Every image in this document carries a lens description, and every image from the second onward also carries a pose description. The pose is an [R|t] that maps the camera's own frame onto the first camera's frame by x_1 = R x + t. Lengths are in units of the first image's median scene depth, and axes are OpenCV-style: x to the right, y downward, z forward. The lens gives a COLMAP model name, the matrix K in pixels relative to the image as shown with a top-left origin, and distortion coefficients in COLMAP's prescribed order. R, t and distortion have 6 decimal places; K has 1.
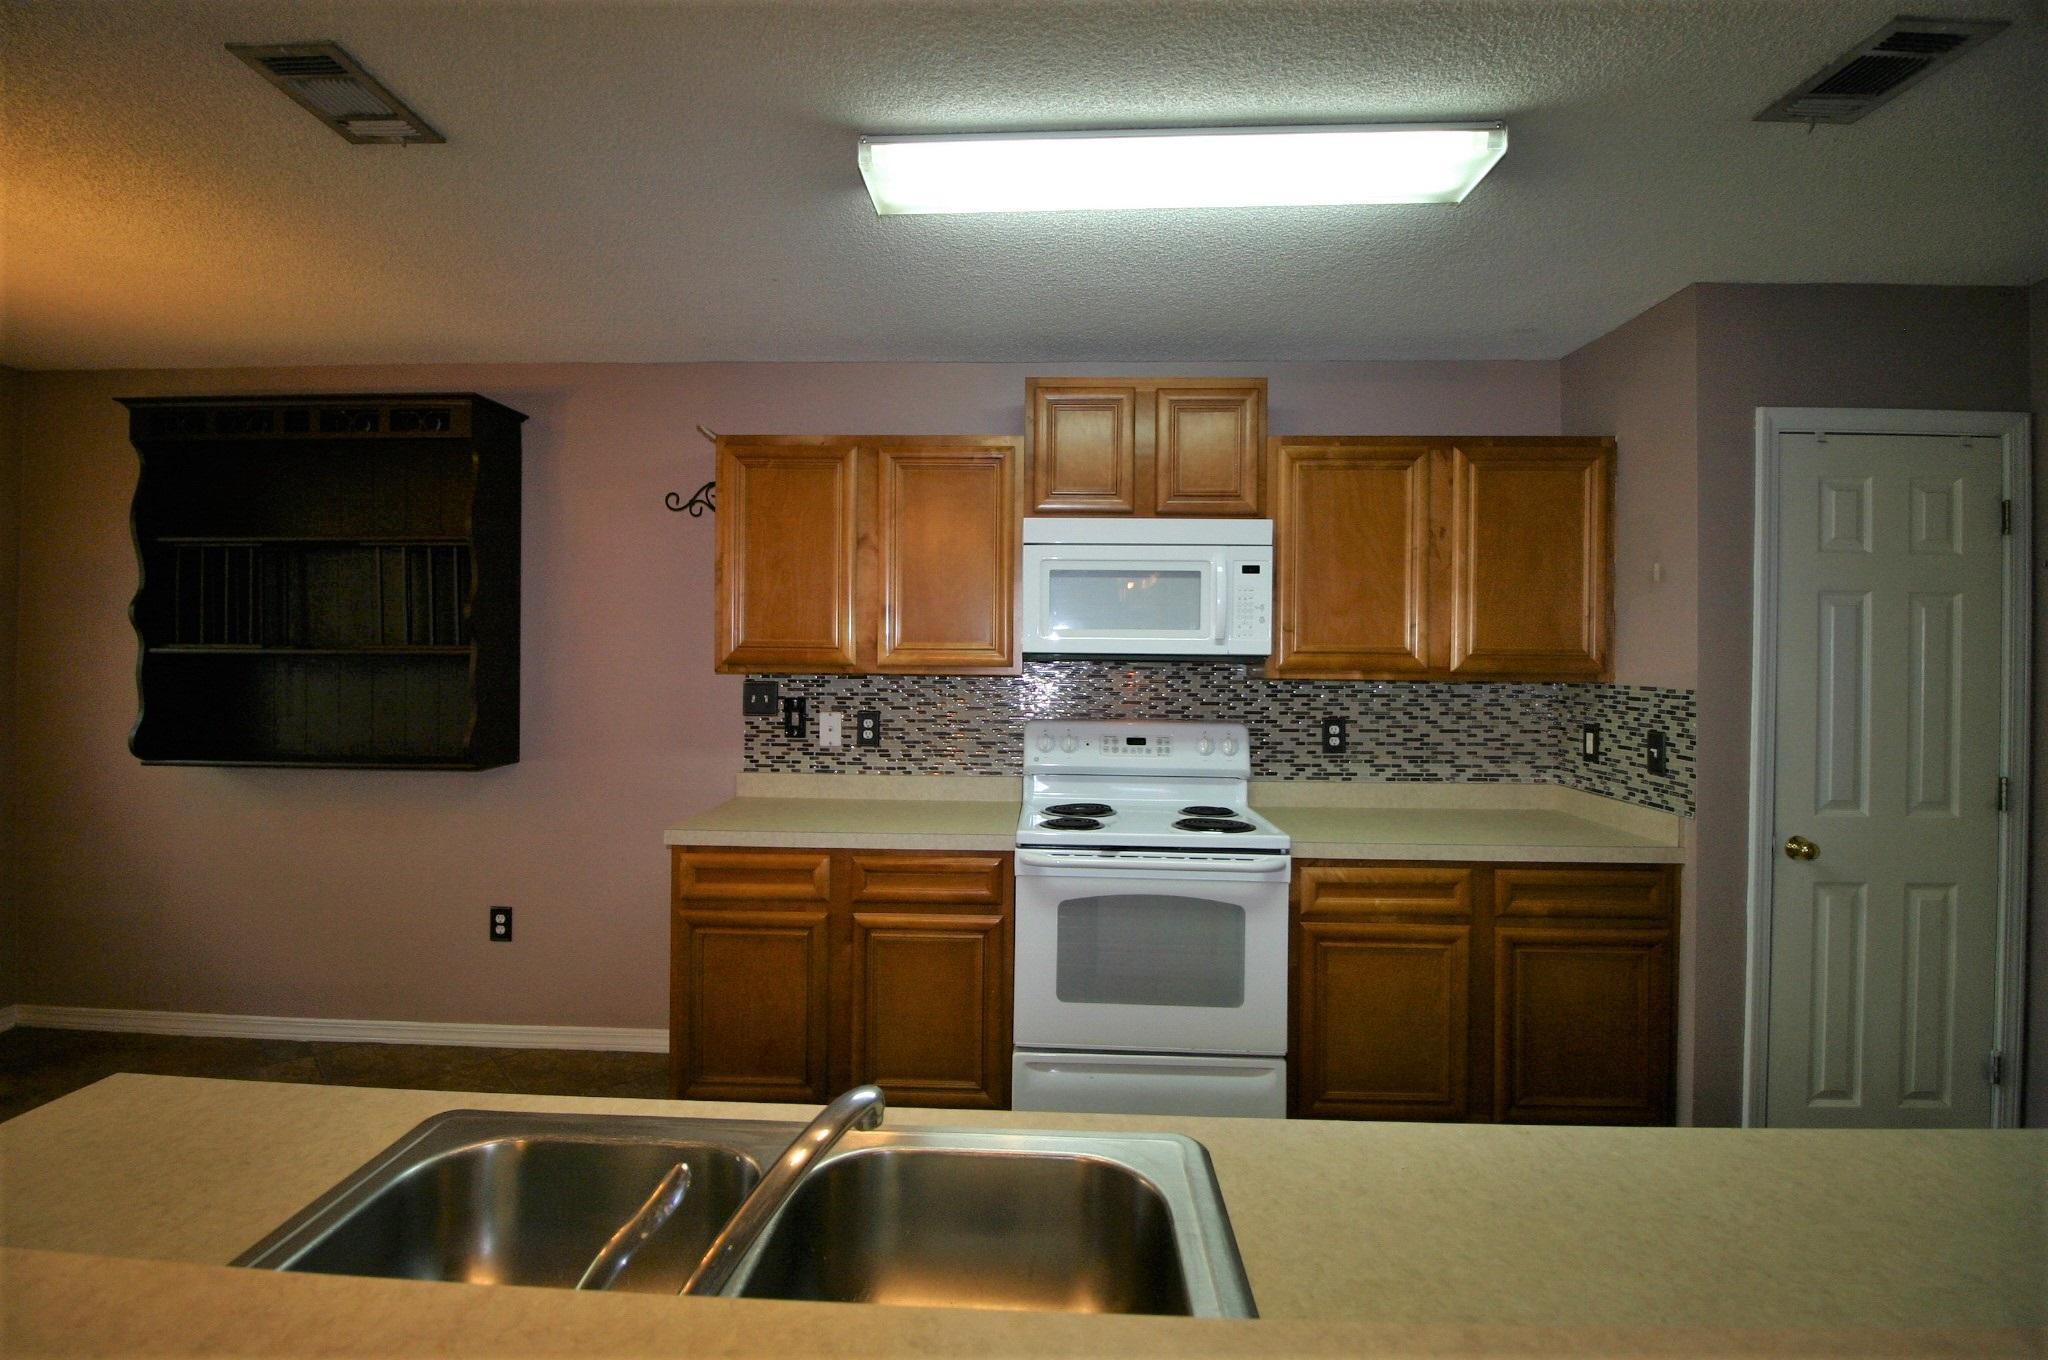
lens RADIAL K [[926.5, 0, 1018.1], [0, 926.5, 654.8], [0, 0, 1]] dist [-0.001705, -0.013769]
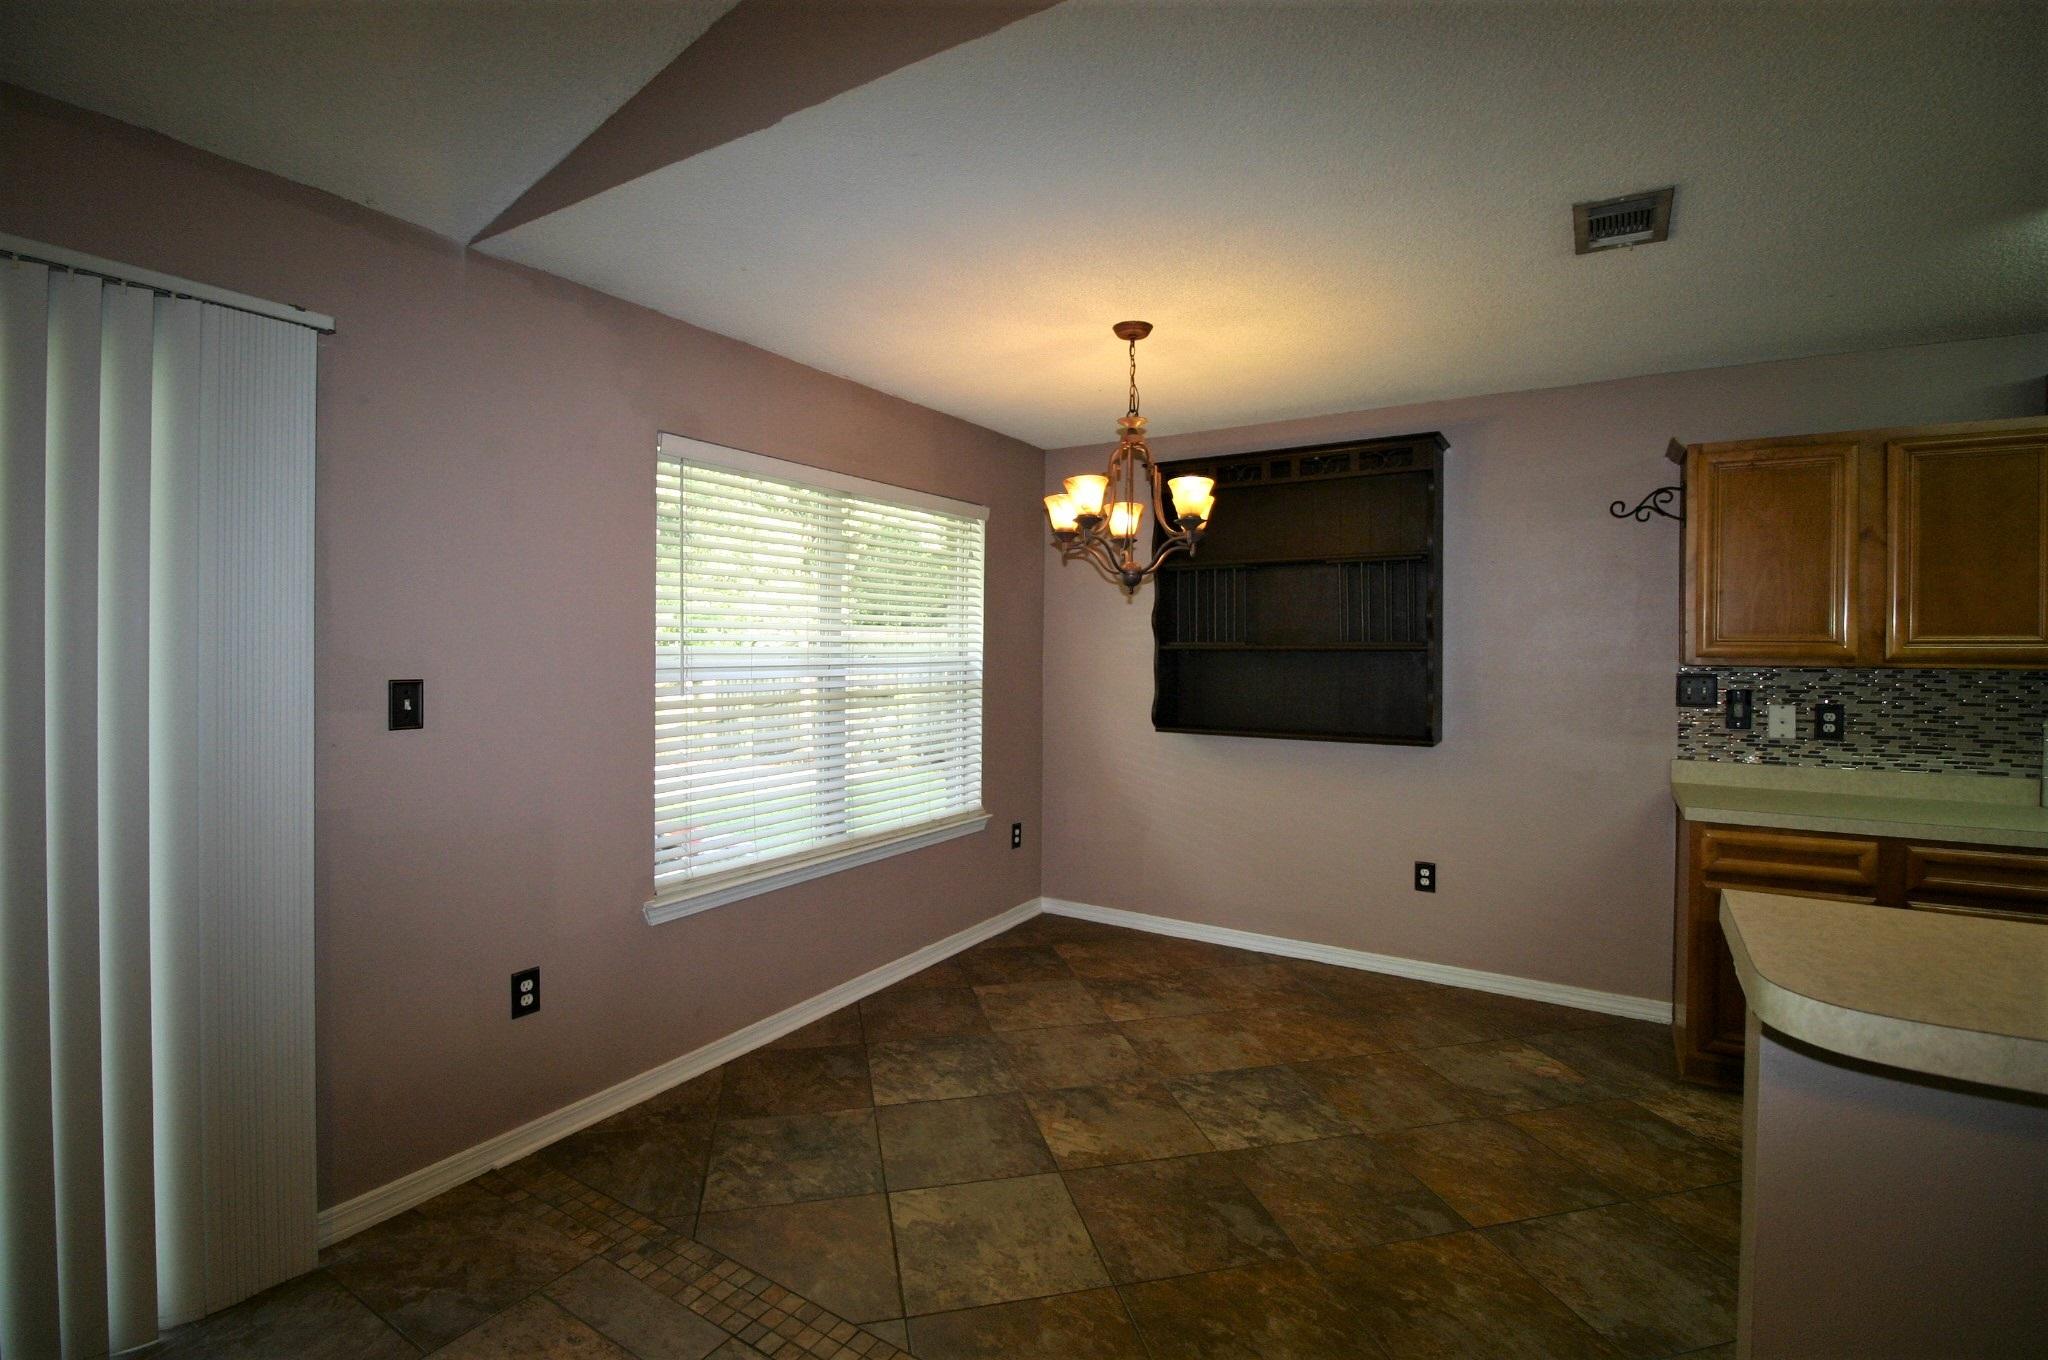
lens RADIAL K [[926.5, 0, 1018.1], [0, 926.5, 654.8], [0, 0, 1]] dist [-0.001705, -0.013769]
pose [[0.866624, -0.001752, -0.498958, -0.432997], [0.005879, 0.999960, 0.006699, -0.004665], [0.498926, -0.008739, 0.866600, -0.295516]]
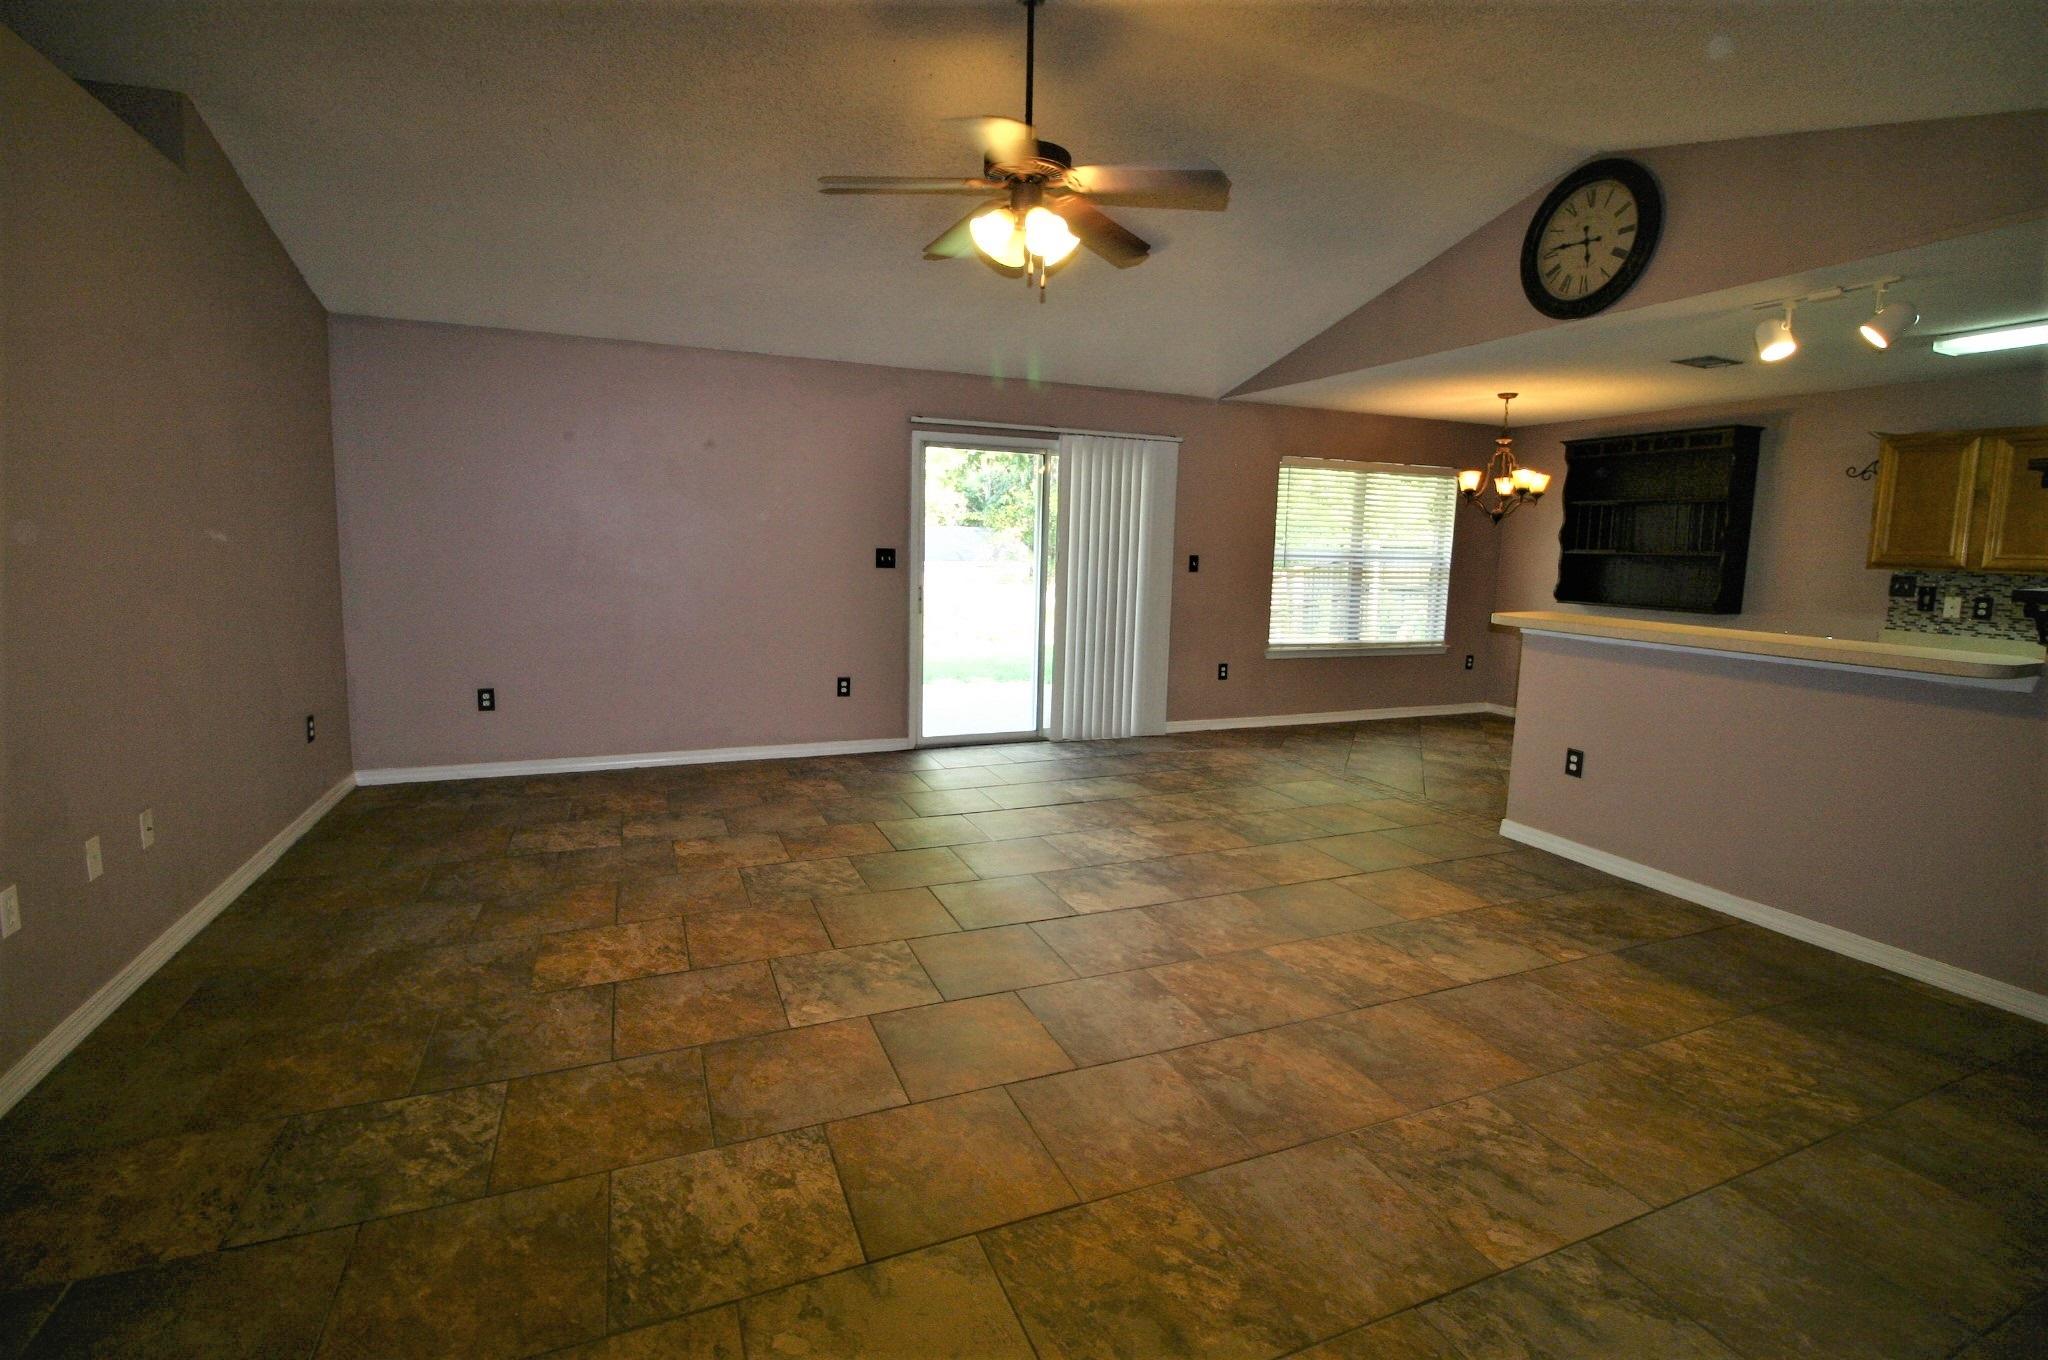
lens RADIAL K [[926.5, 0, 1018.1], [0, 926.5, 654.8], [0, 0, 1]] dist [-0.001705, -0.013769]
pose [[0.421963, 0.111910, -0.899680, 0.560660], [-0.015456, 0.993096, 0.116281, 0.002969], [0.906481, -0.035161, 0.420780, -1.176727]]
